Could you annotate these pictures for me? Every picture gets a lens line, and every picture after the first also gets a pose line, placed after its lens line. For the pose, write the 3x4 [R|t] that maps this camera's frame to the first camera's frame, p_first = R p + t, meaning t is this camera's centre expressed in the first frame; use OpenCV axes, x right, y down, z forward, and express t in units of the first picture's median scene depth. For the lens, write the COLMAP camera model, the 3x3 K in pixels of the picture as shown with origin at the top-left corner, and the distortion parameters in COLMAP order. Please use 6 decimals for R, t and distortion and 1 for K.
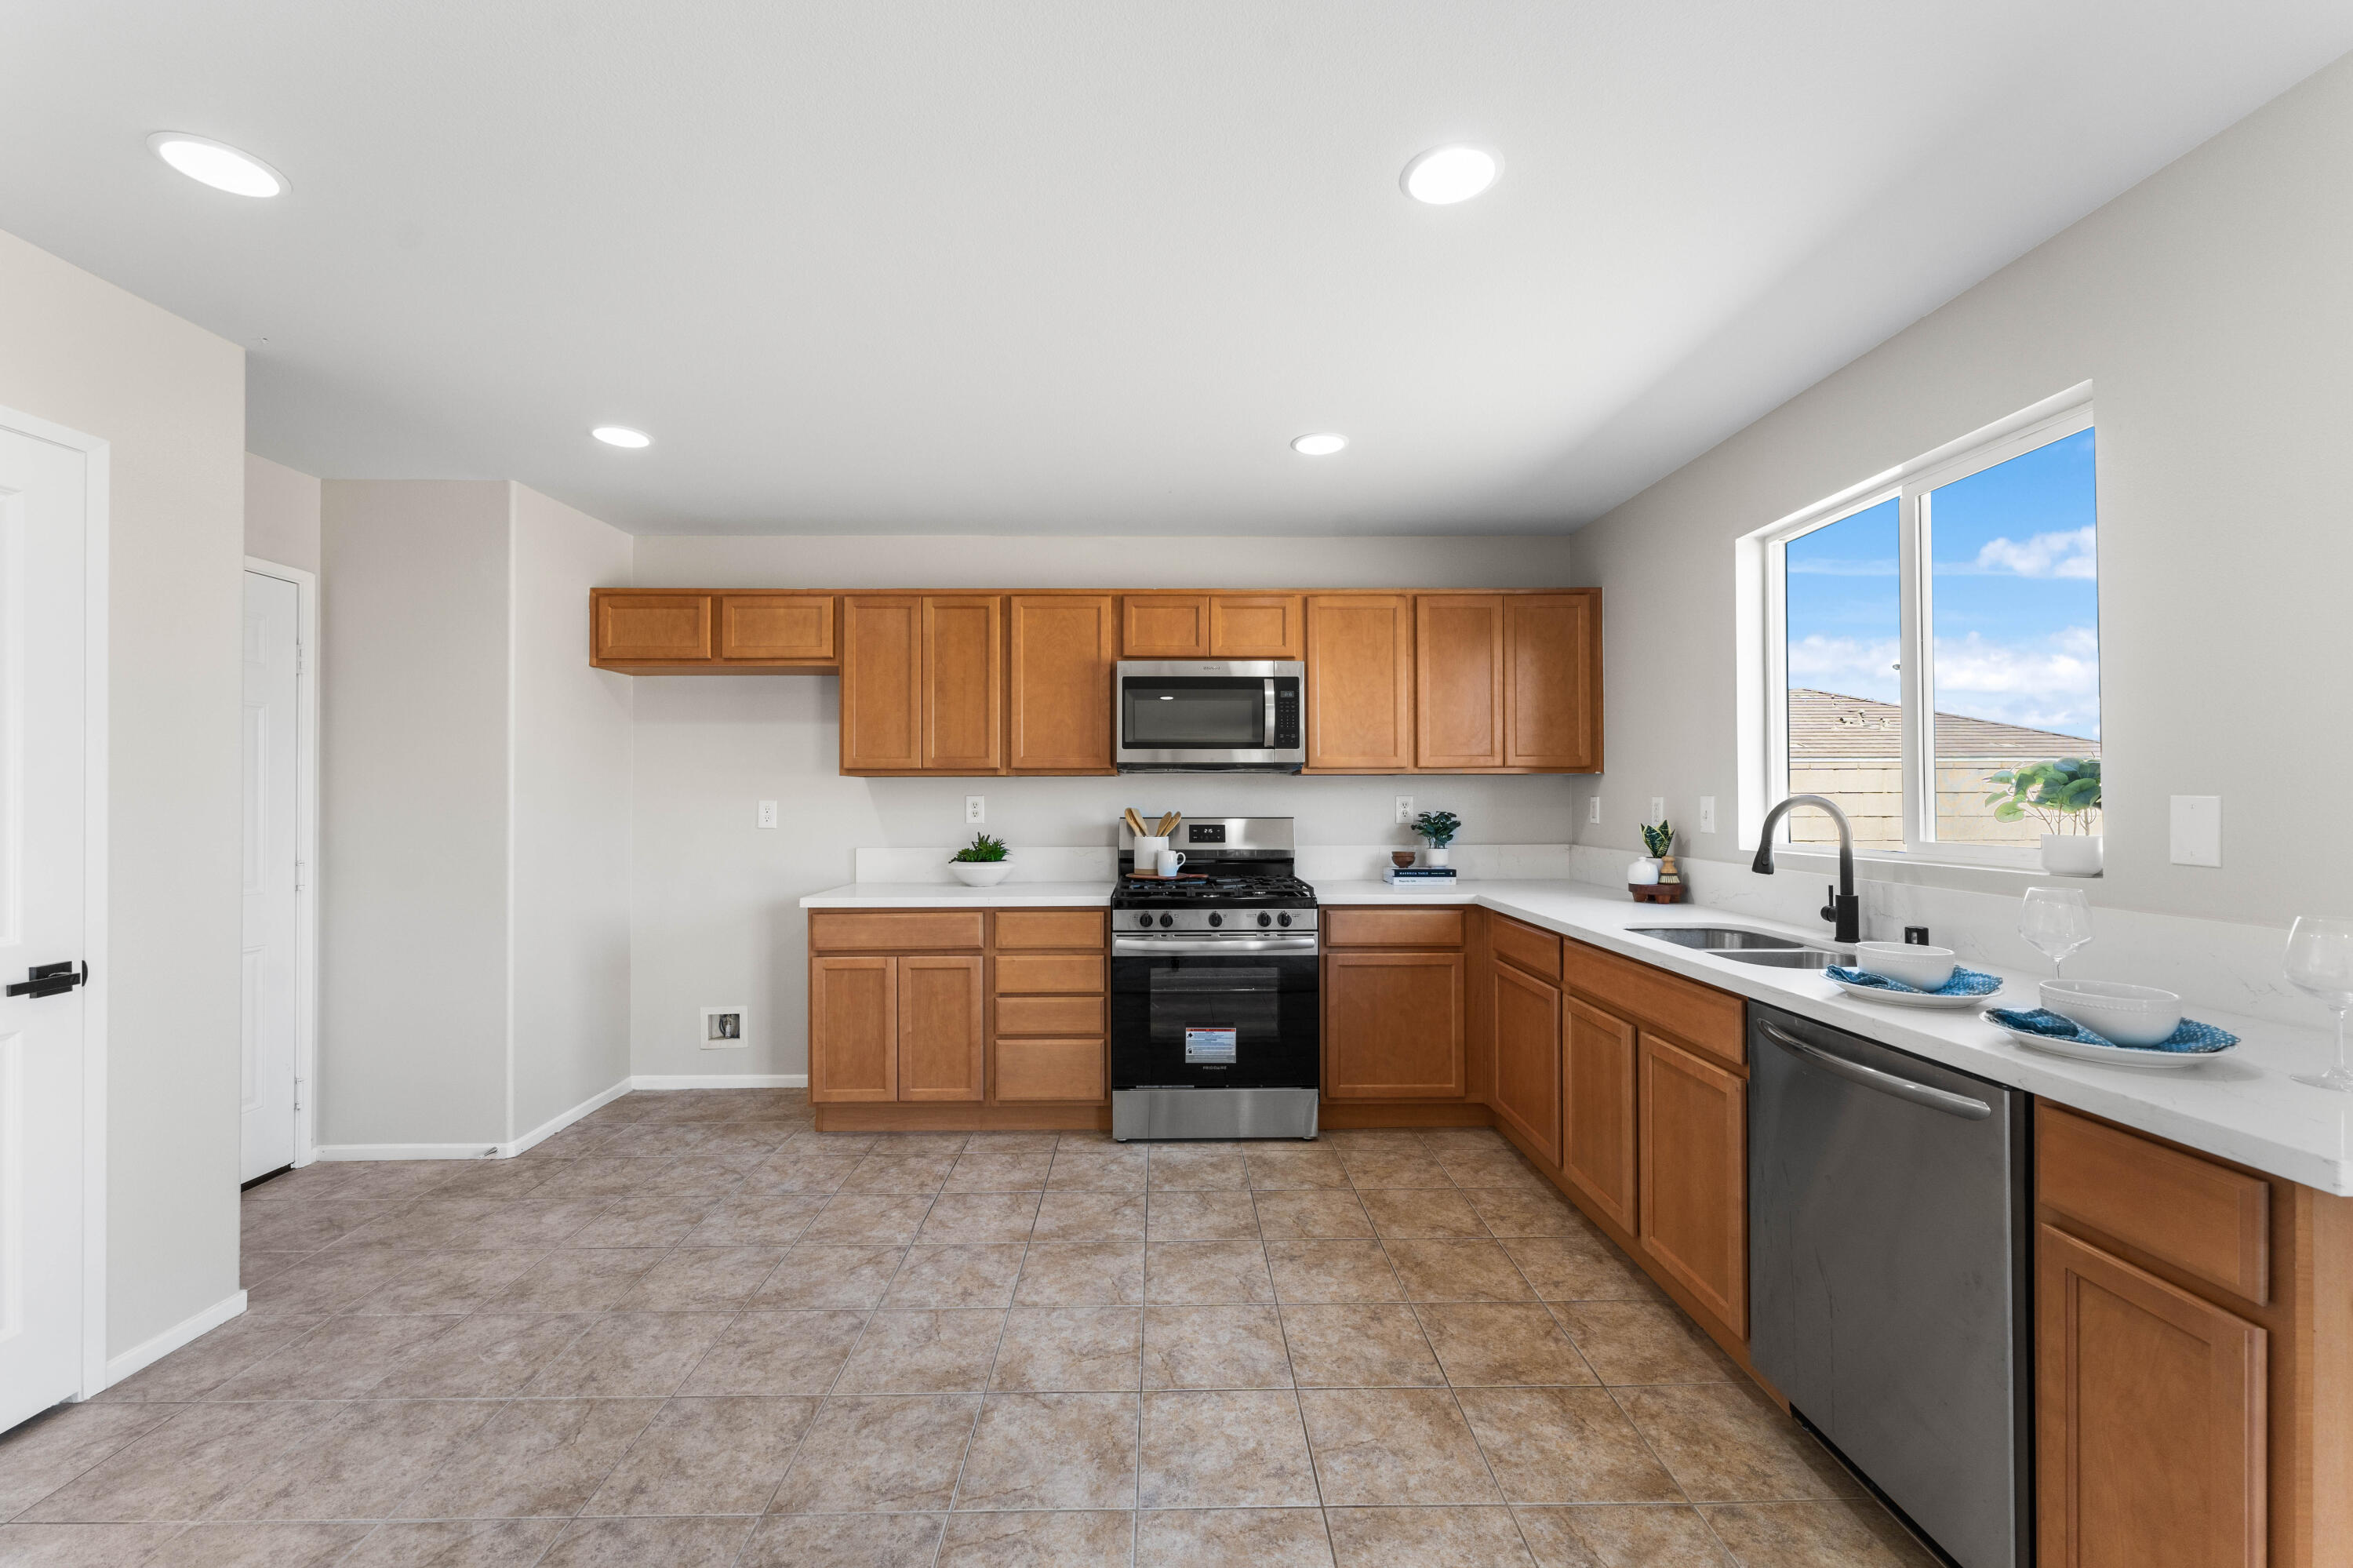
lens RADIAL K [[935.9, 0, 1177.4], [0, 935.9, 791.7], [0, 0, 1]] dist [-0.000685, -0.000070]
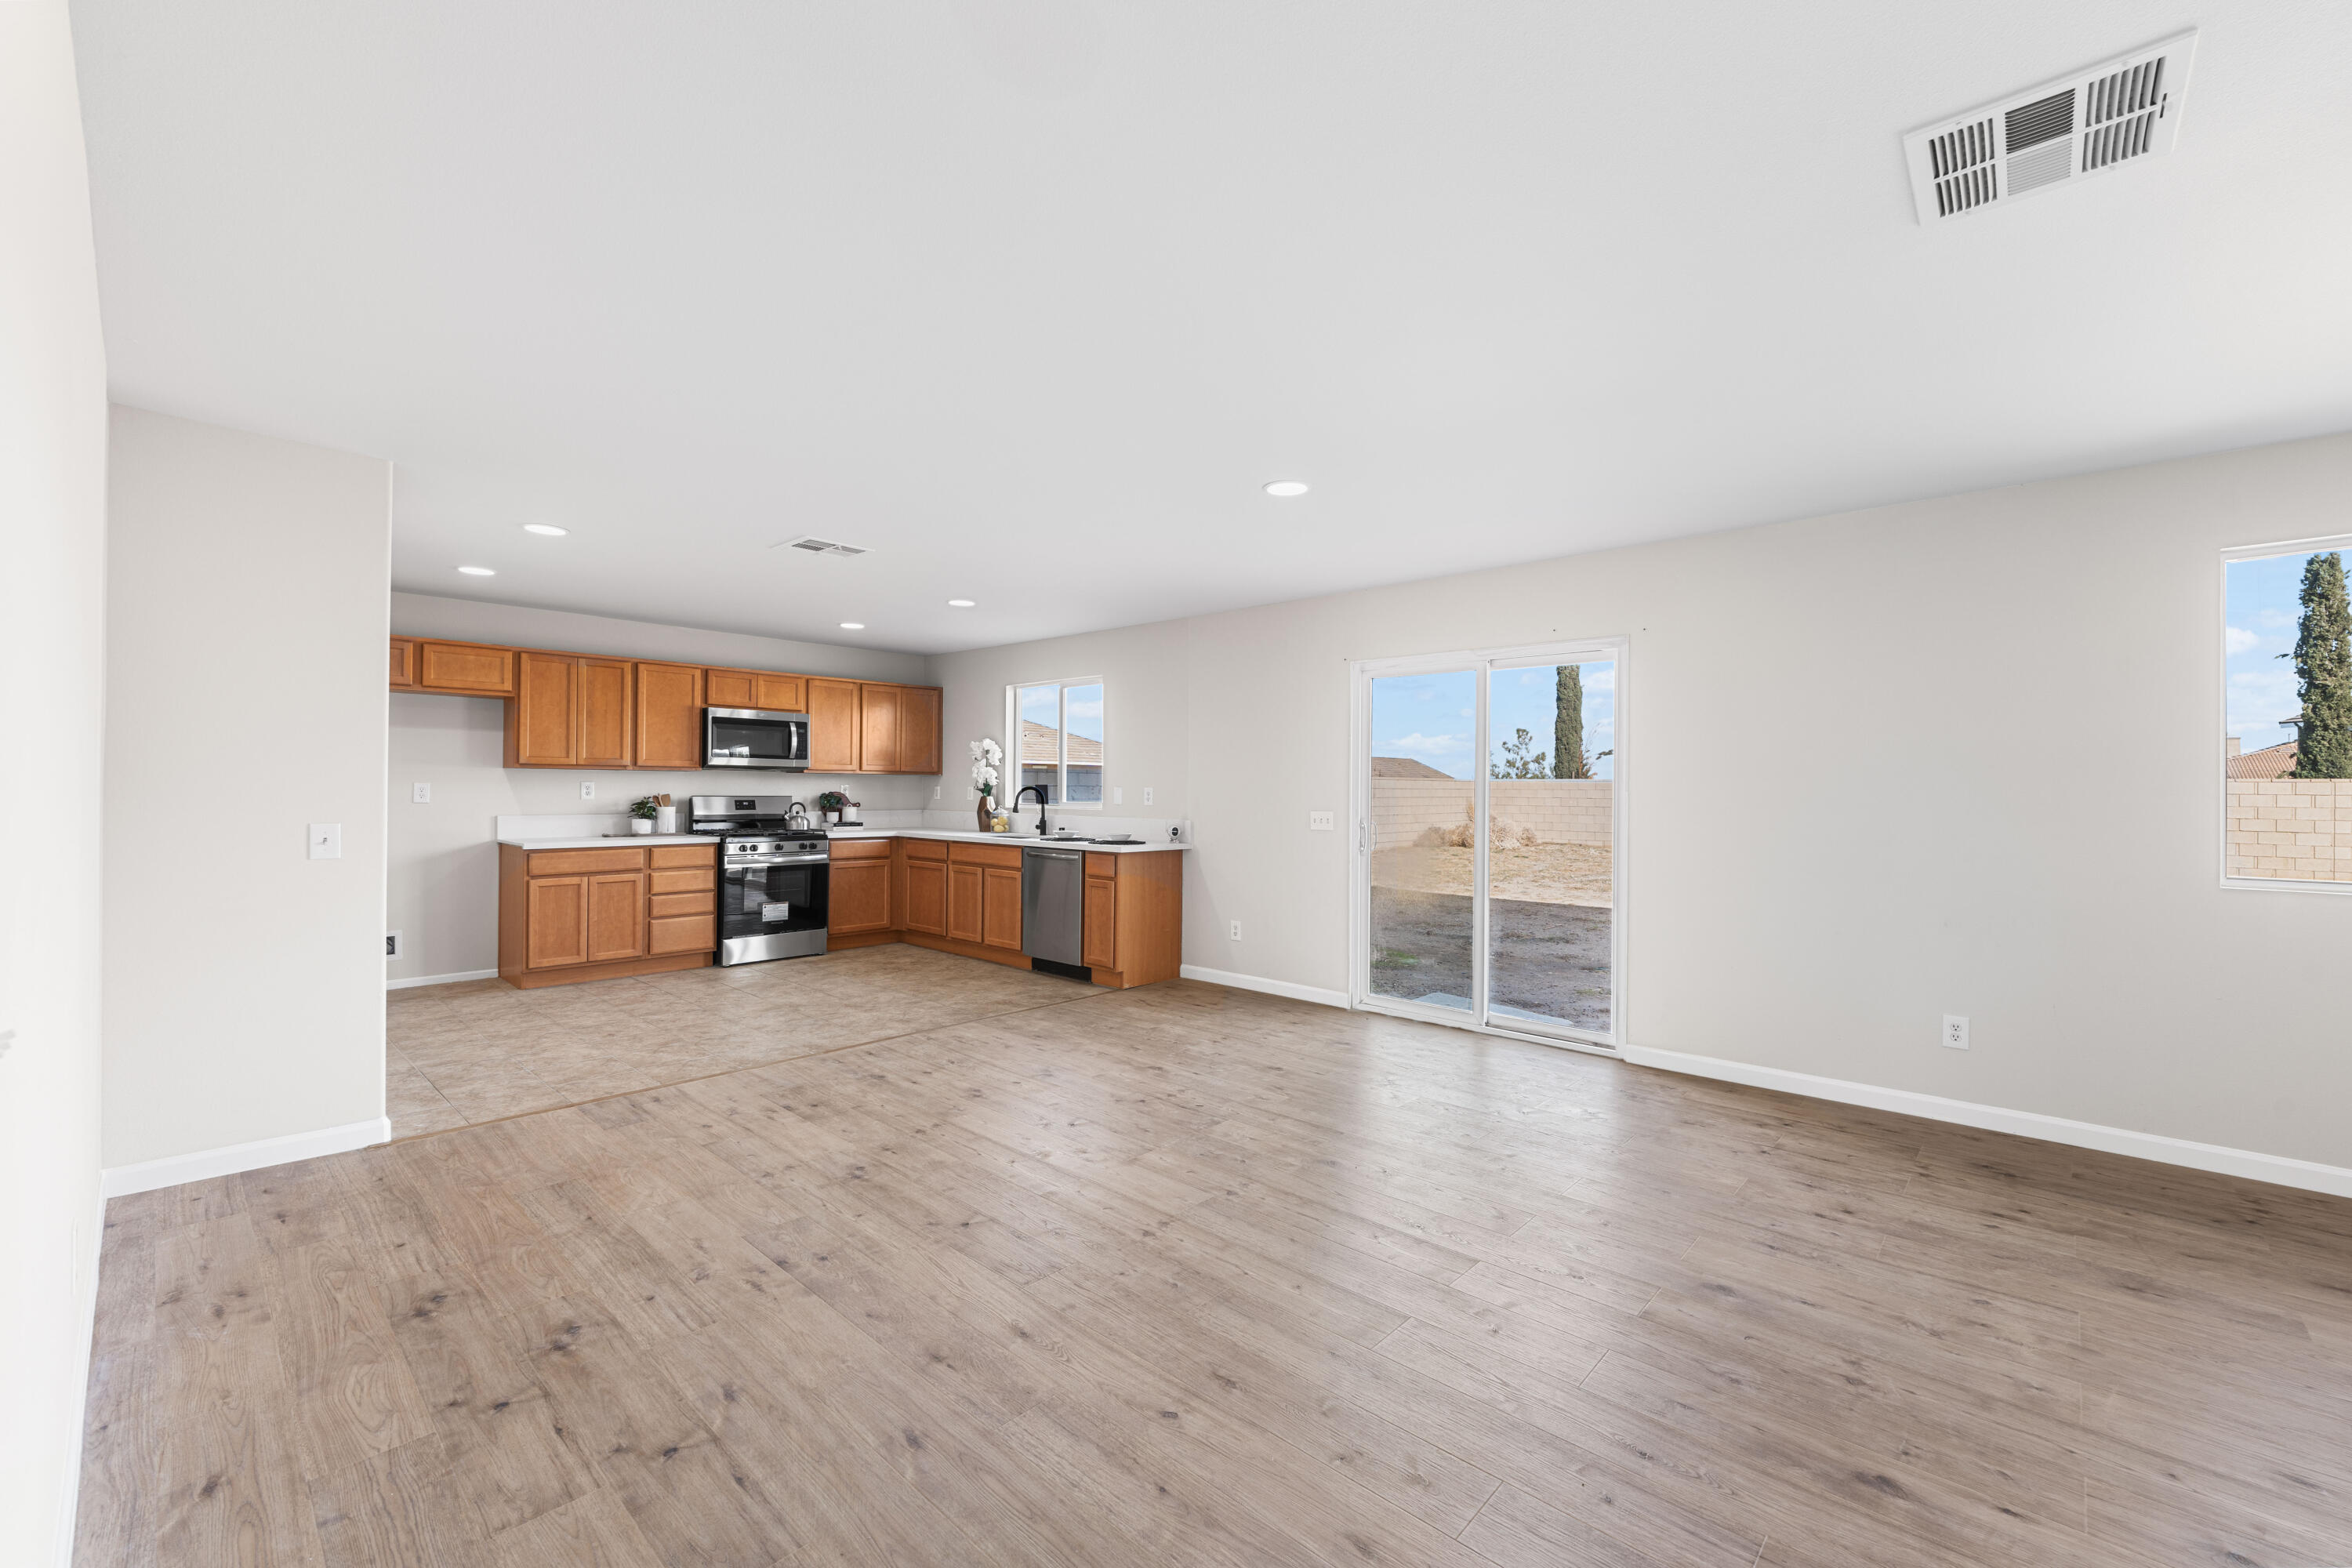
lens RADIAL K [[949.3, 0, 1180.6], [0, 949.3, 781.5], [0, 0, 1]] dist [-0.000360, -0.000121]
pose [[0.686610, 0.014359, 0.726885, -0.813788], [-0.013100, 0.999887, -0.007378, 0.002929], [-0.726908, -0.004456, 0.686720, -0.958133]]
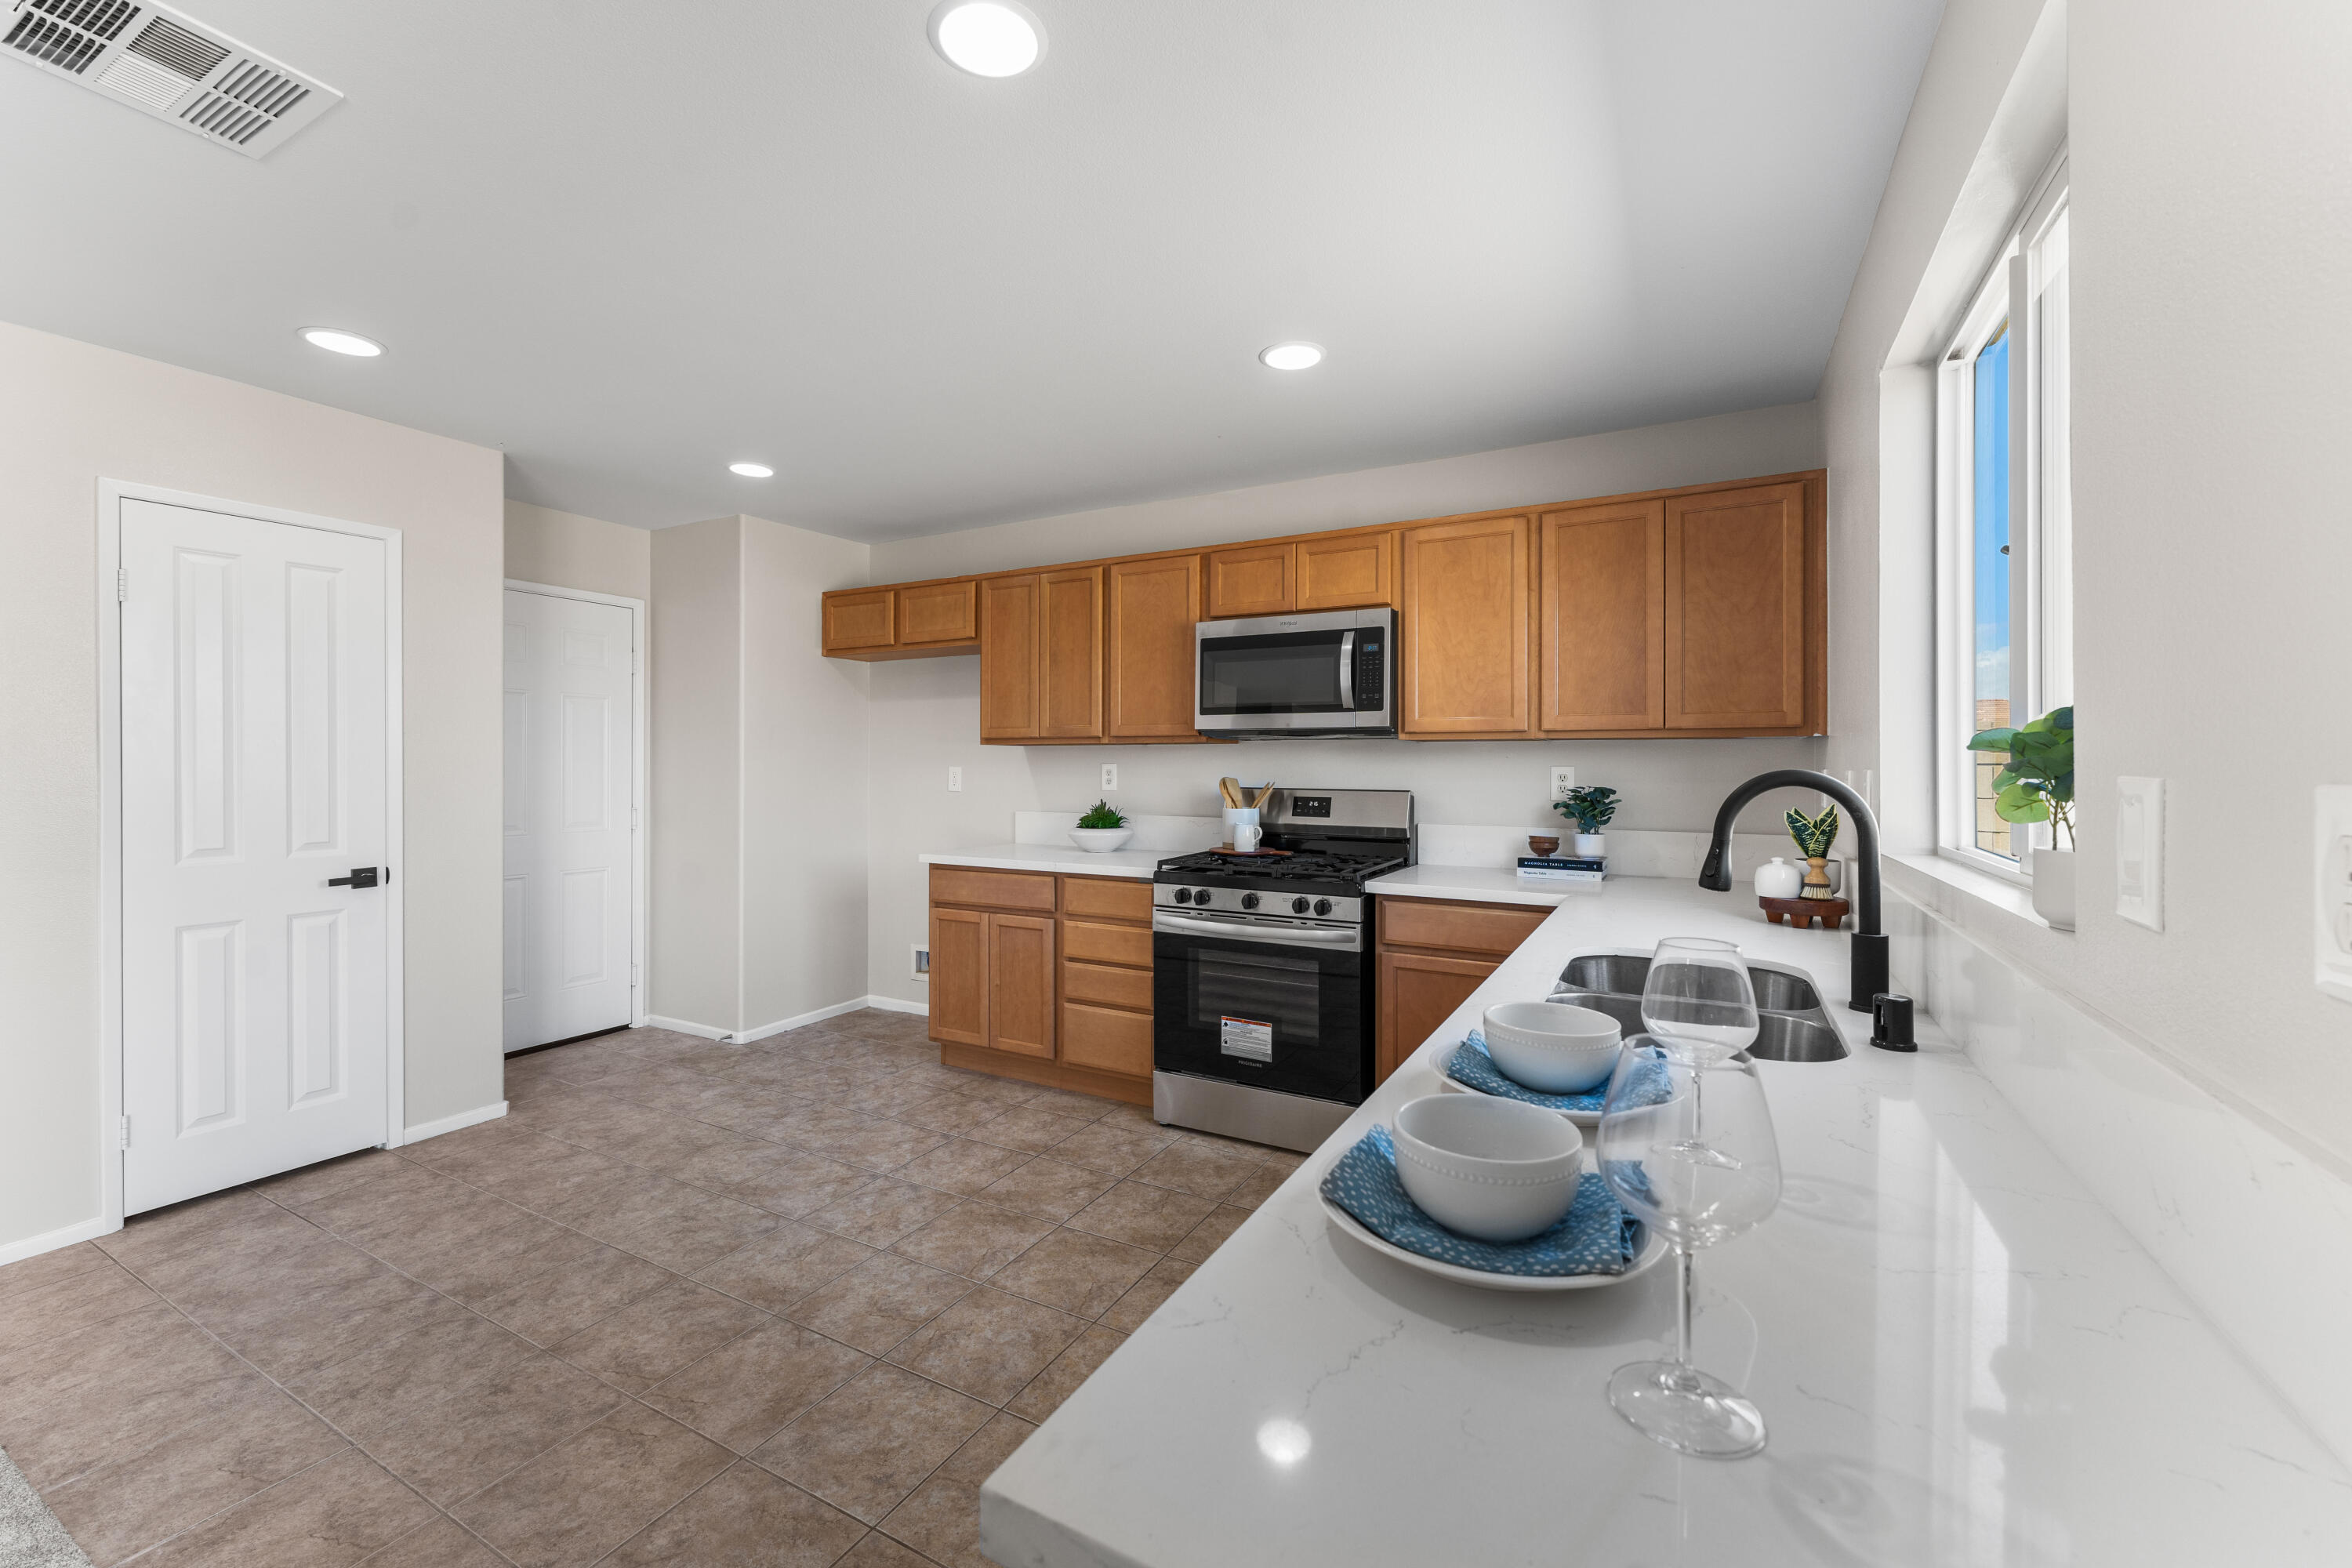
lens RADIAL K [[951.0, 0, 1173.2], [0, 951.0, 765.7], [0, 0, 1]] dist [0.000289, -0.000122]
pose [[0.867200, 0.006134, -0.497922, 0.426184], [-0.002221, 0.999962, 0.008450, -0.002455], [0.497955, -0.006222, 0.867181, 0.159784]]
